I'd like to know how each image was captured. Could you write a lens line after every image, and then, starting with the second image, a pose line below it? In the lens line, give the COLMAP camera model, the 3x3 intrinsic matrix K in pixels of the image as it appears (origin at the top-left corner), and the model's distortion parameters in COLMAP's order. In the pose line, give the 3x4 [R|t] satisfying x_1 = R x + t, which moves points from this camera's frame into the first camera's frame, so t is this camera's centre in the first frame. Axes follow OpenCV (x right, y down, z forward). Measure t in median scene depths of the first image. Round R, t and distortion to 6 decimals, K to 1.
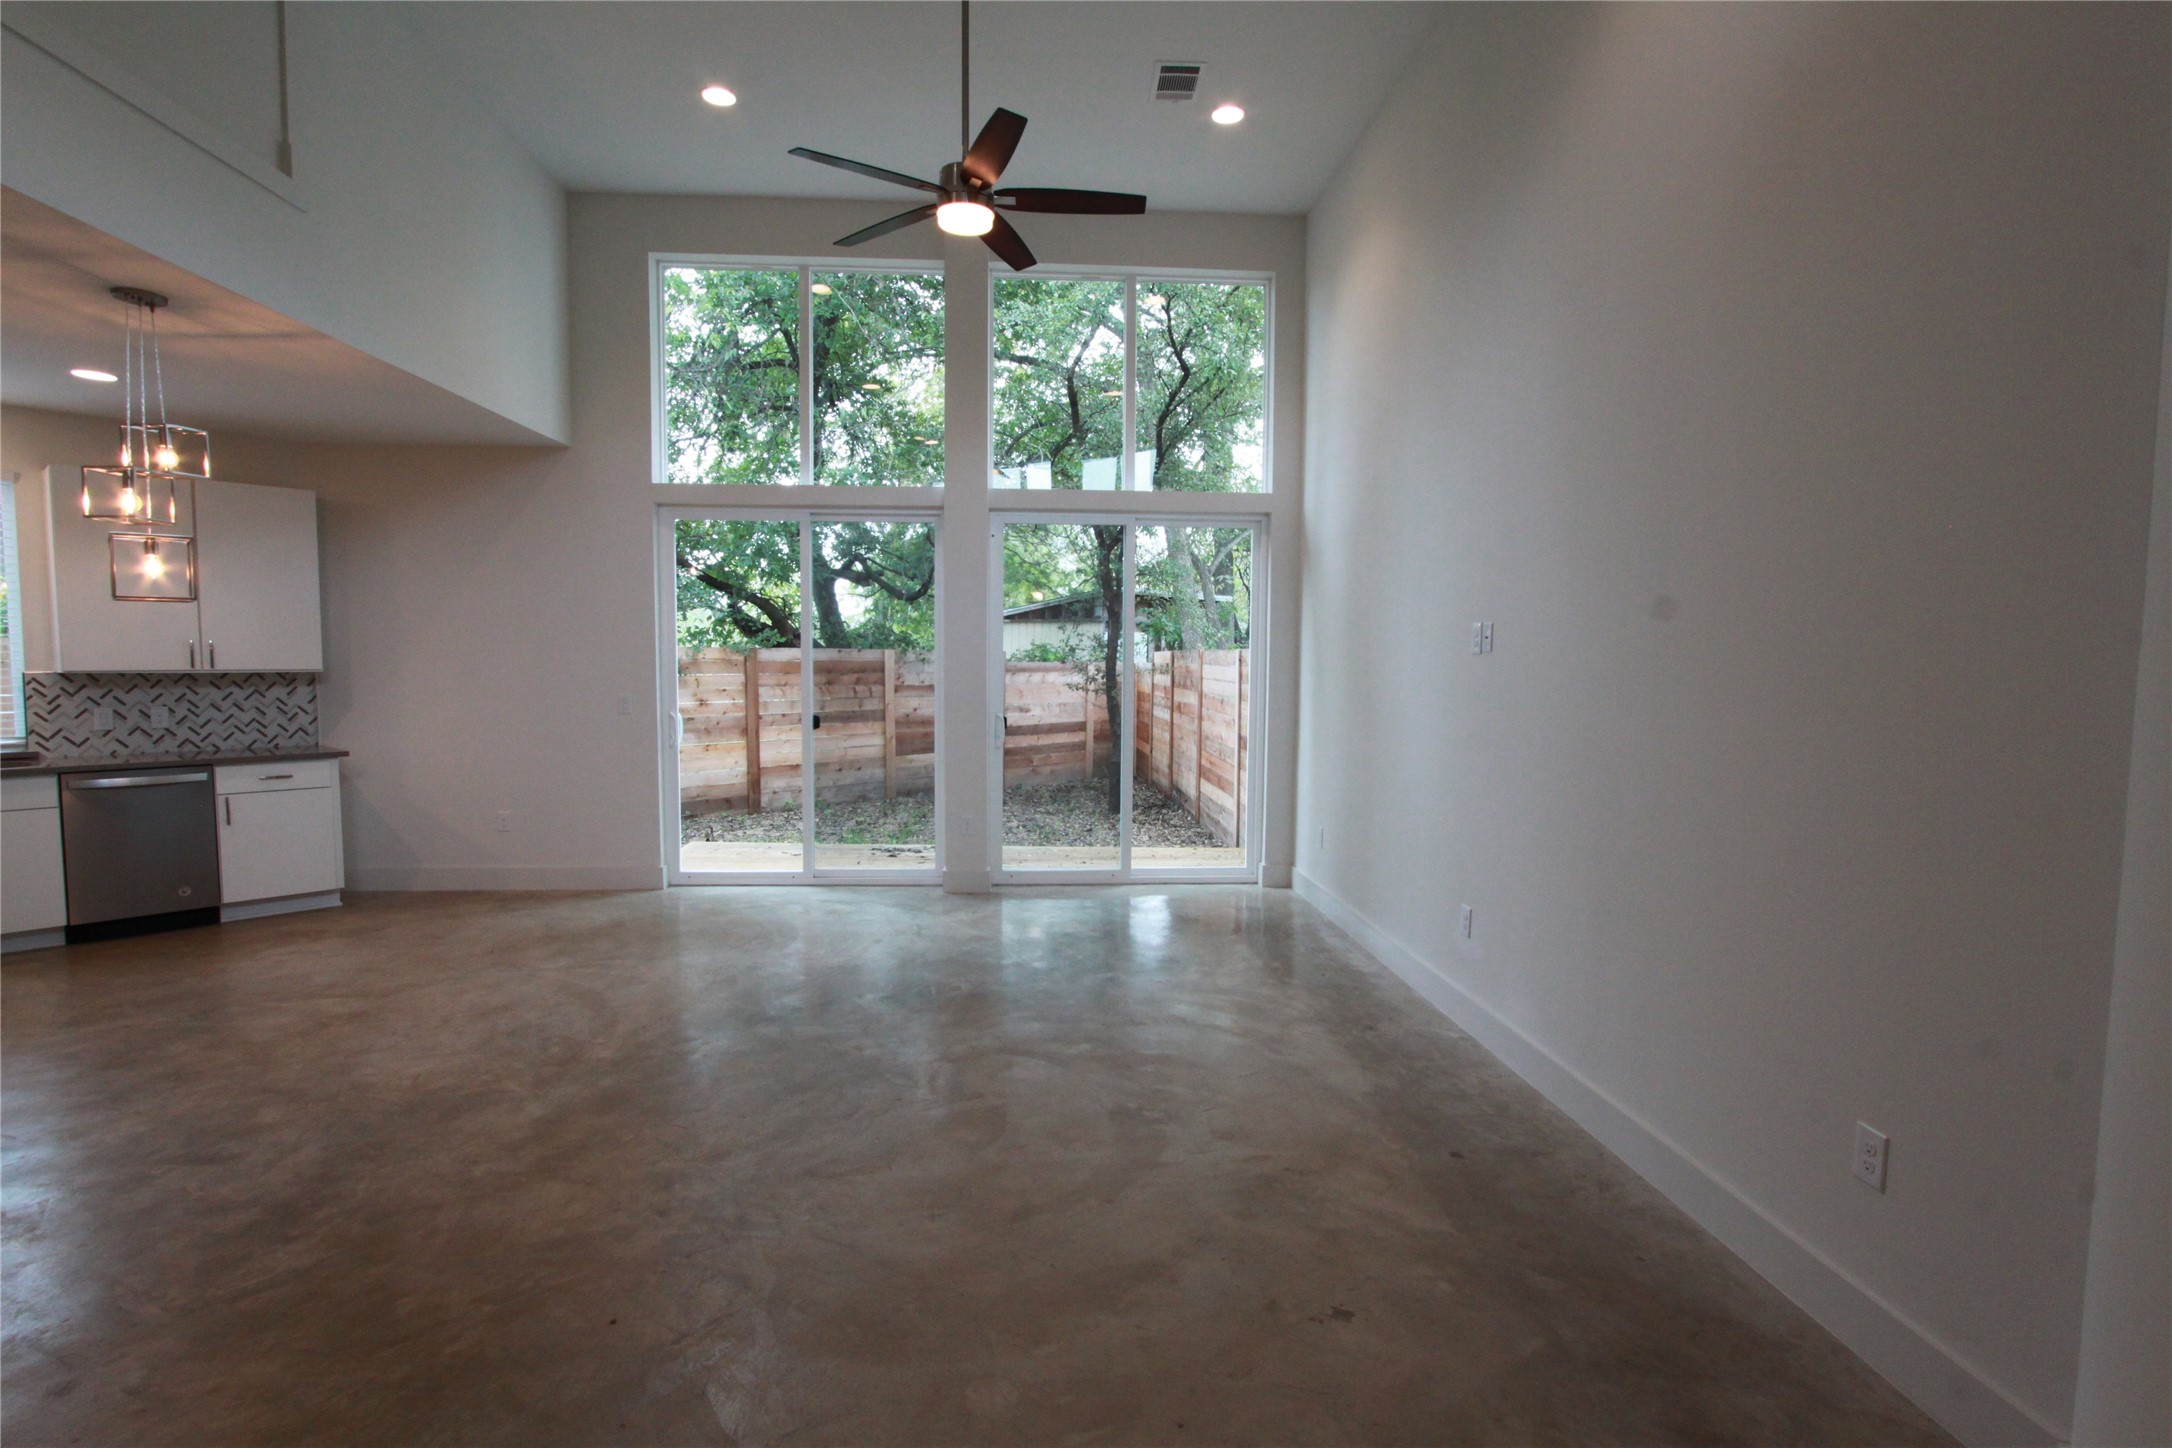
lens RADIAL K [[1035.9, 0, 1074.4], [0, 1035.9, 735.9], [0, 0, 1]] dist [-0.015718, 0.001379]
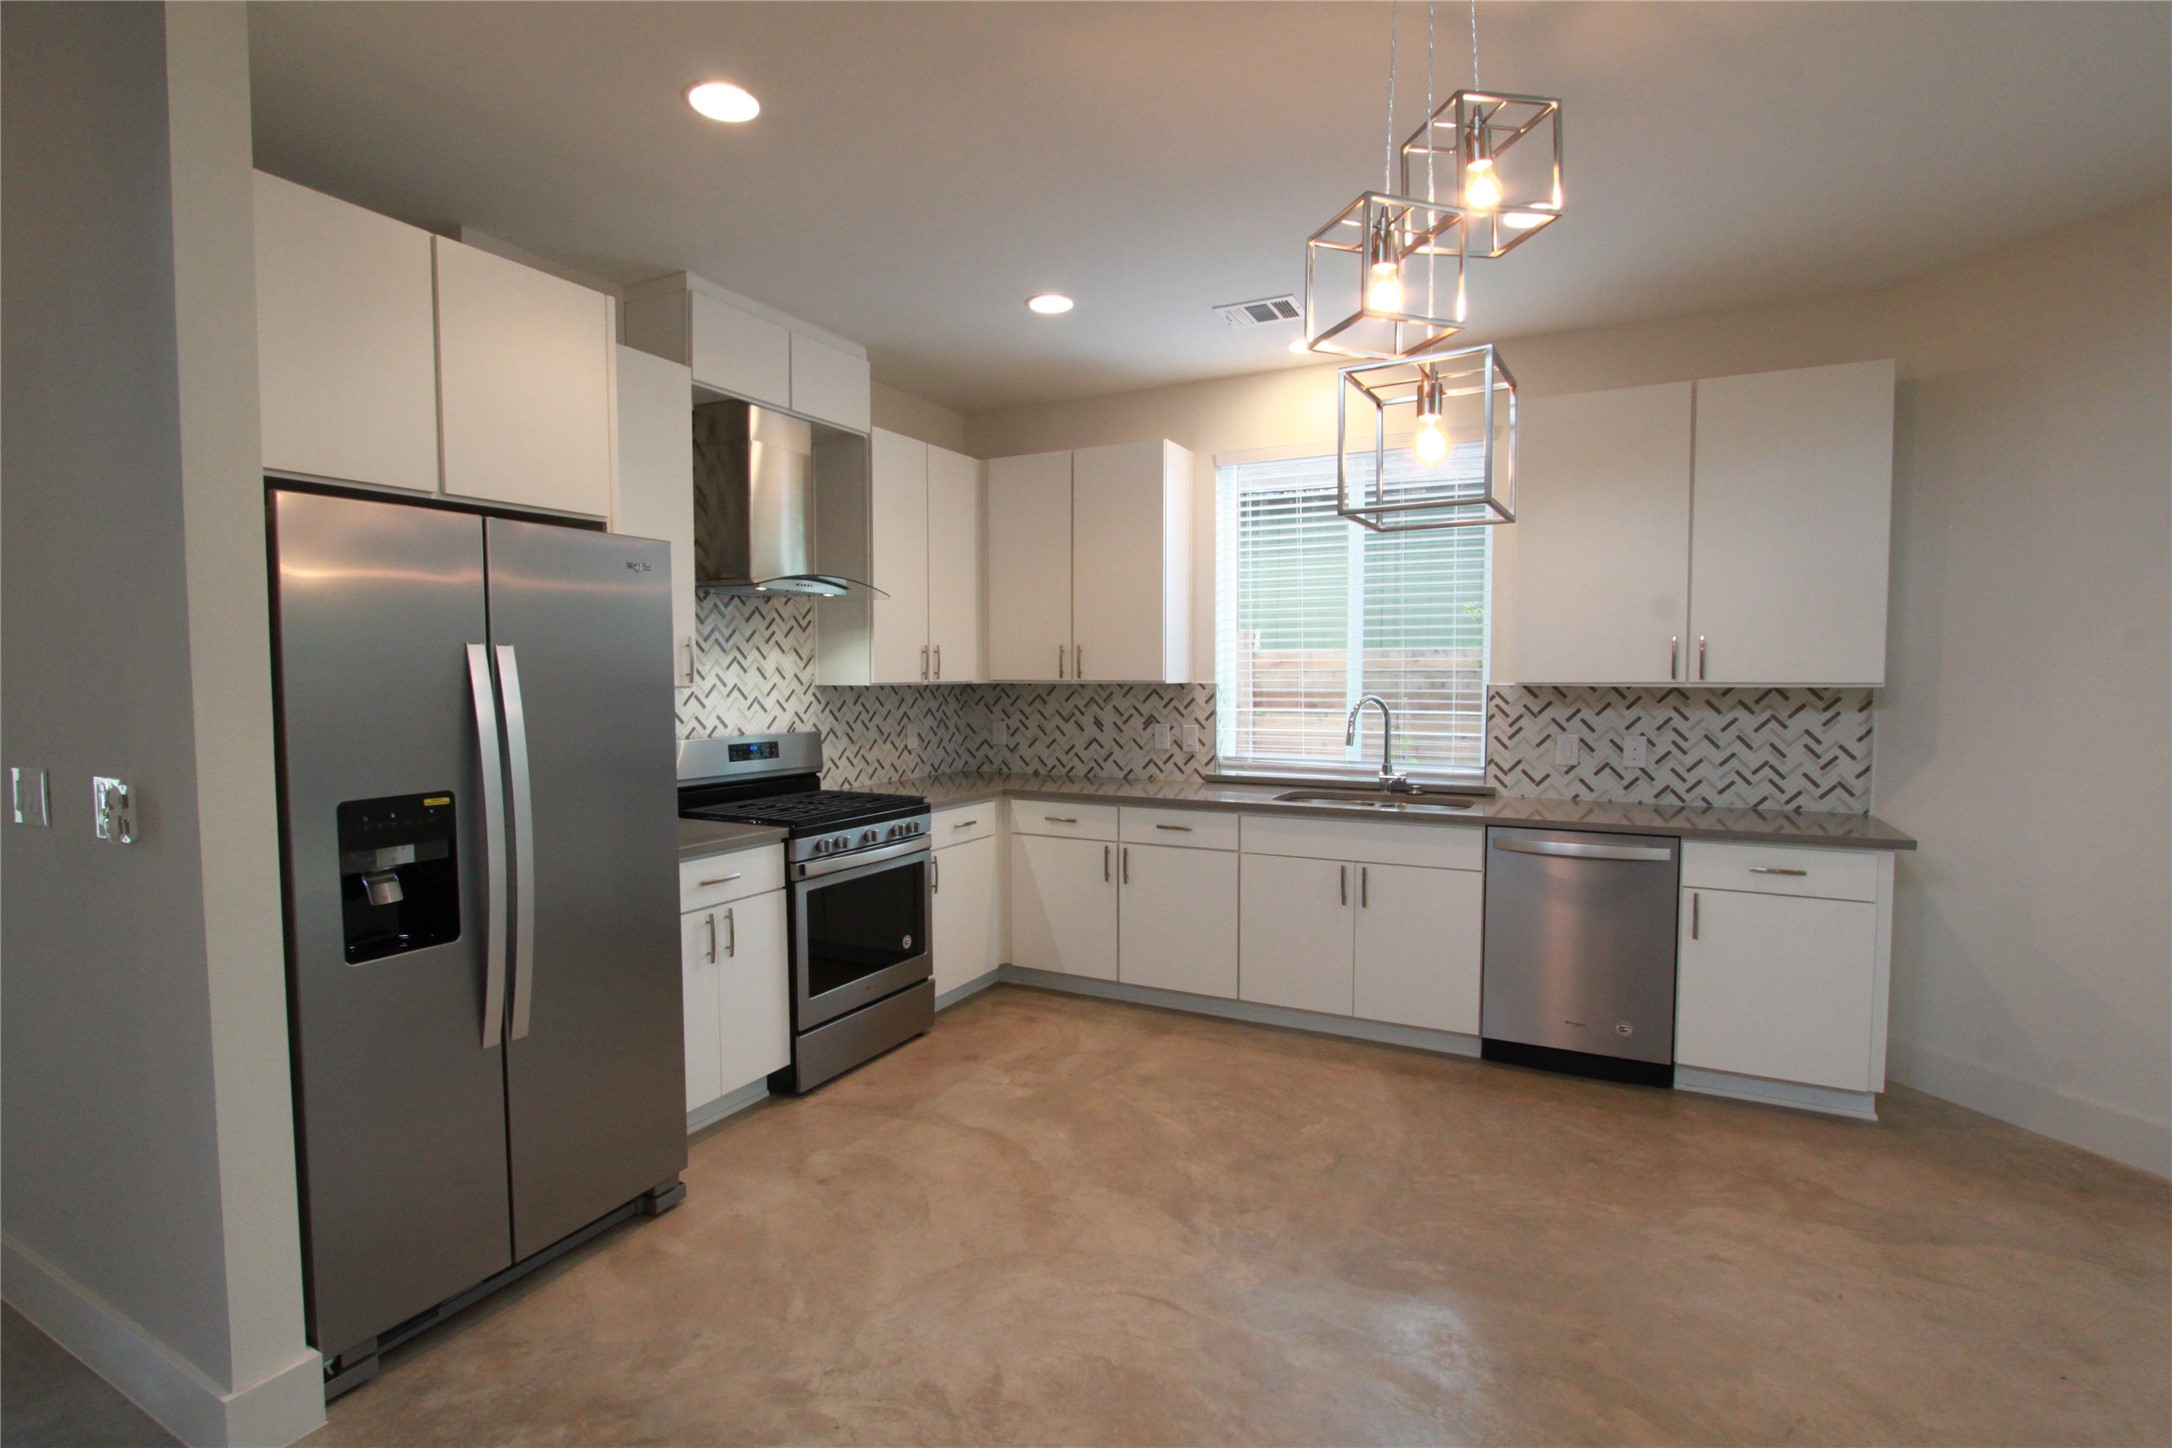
lens RADIAL K [[1035.9, 0, 1087.5], [0, 1035.9, 730.7], [0, 0, 1]] dist [-0.015718, 0.001379]
pose [[0.239253, 0.046208, -0.969857, -0.311754], [-0.067827, 0.997222, 0.030779, -0.028163], [0.968585, 0.058418, 0.241723, 0.474829]]
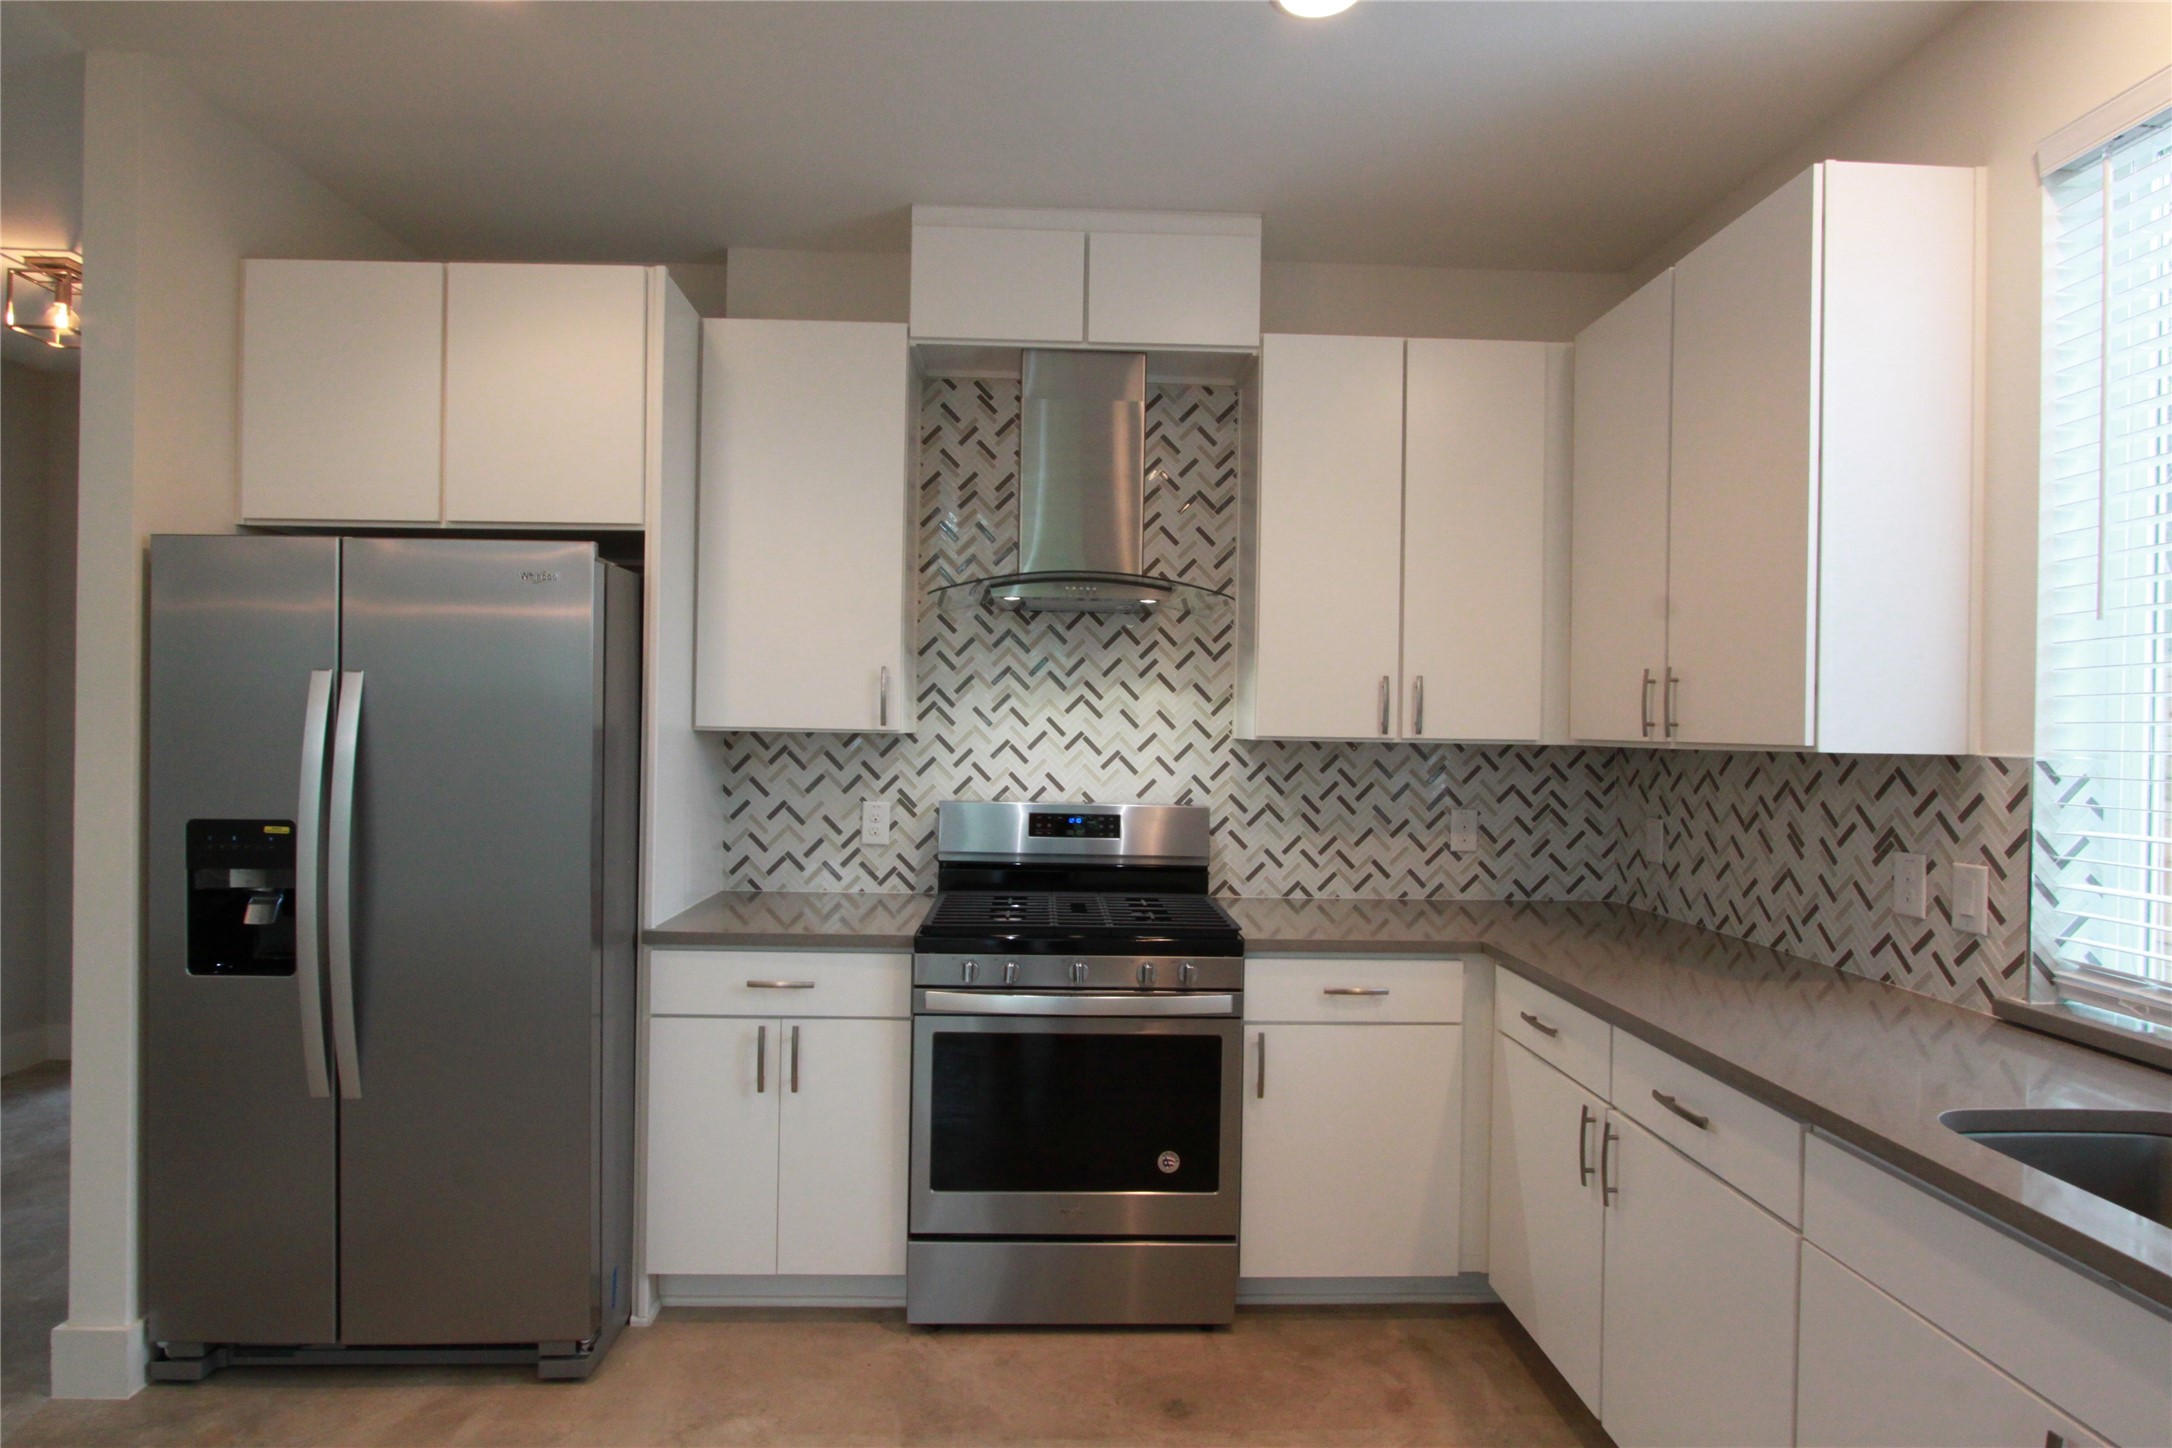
lens RADIAL K [[1124.3, 0, 1076.4], [0, 1124.3, 731.9], [0, 0, 1]] dist [-0.024308, 0.007109]
pose [[-0.728444, -0.016860, -0.684898, -0.656158], [-0.072949, 0.995923, 0.053071, -0.051413], [0.681211, 0.088622, -0.726704, 0.810937]]
